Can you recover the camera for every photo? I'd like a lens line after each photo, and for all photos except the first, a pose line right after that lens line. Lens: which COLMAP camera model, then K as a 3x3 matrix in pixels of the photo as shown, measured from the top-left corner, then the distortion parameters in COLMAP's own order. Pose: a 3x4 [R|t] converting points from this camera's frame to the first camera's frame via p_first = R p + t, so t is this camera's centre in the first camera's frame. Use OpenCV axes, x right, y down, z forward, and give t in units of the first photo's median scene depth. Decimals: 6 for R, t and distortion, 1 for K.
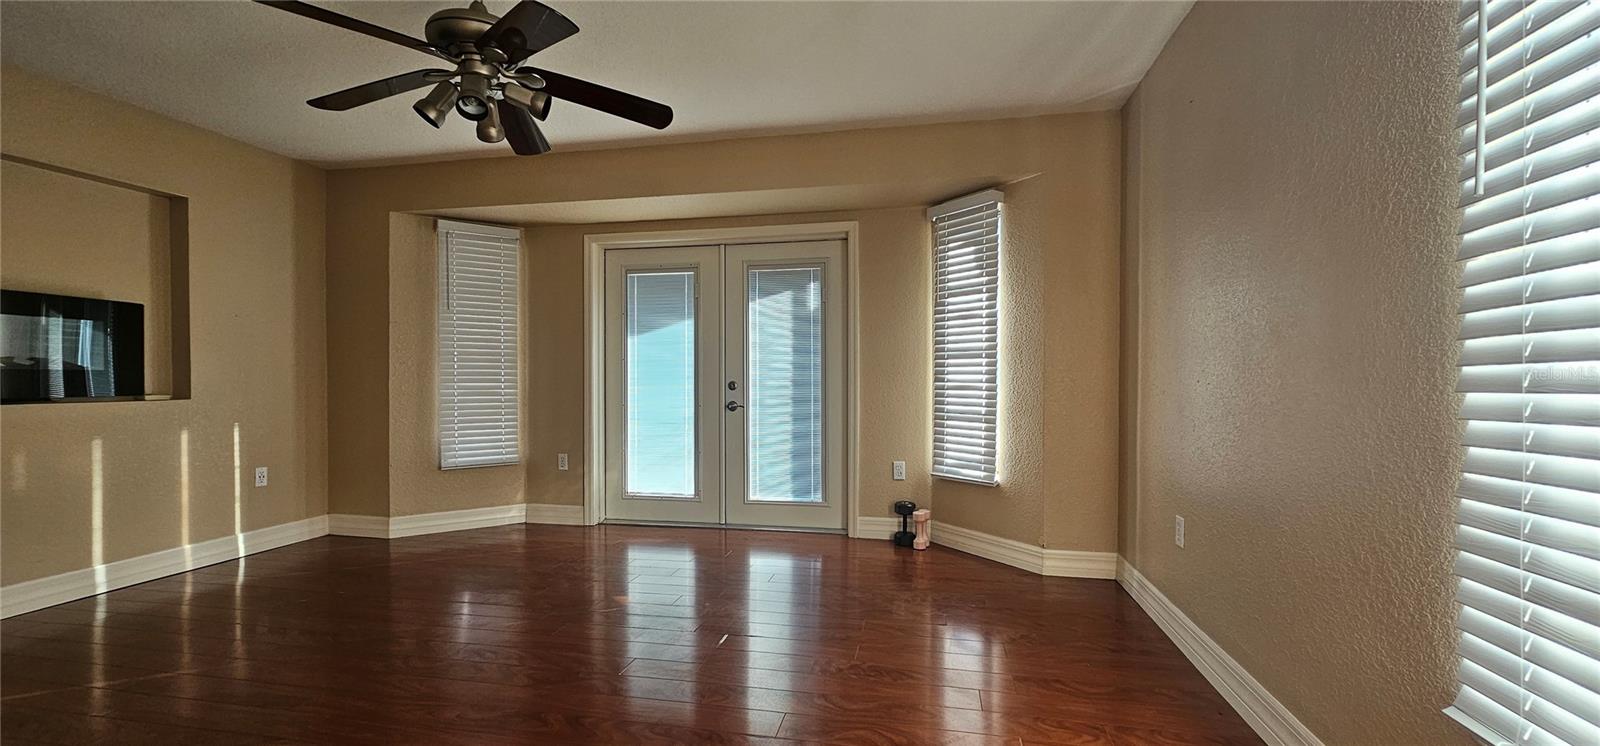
lens RADIAL K [[650.6, 0, 801.7], [0, 650.6, 383.7], [0, 0, 1]] dist [-0.003869, 0.003455]
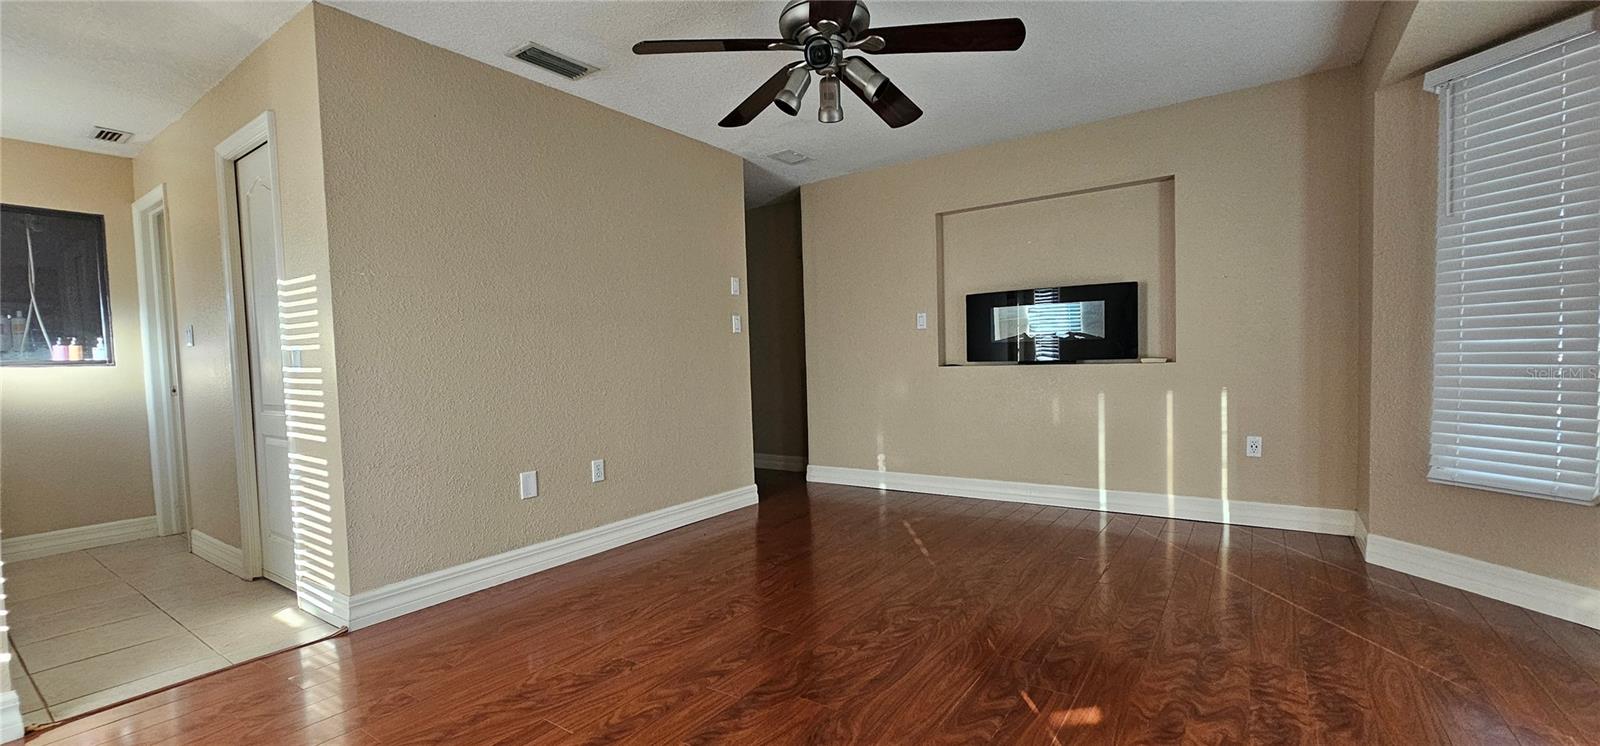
lens RADIAL K [[625.9, 0, 806.5], [0, 625.9, 390.4], [0, 0, 1]] dist [-0.002990, -0.000239]
pose [[-0.371467, 0.055208, -0.926803, 0.240554], [0.019254, 0.998474, 0.051761, 0.004159], [0.928247, 0.001383, -0.371963, 0.766830]]
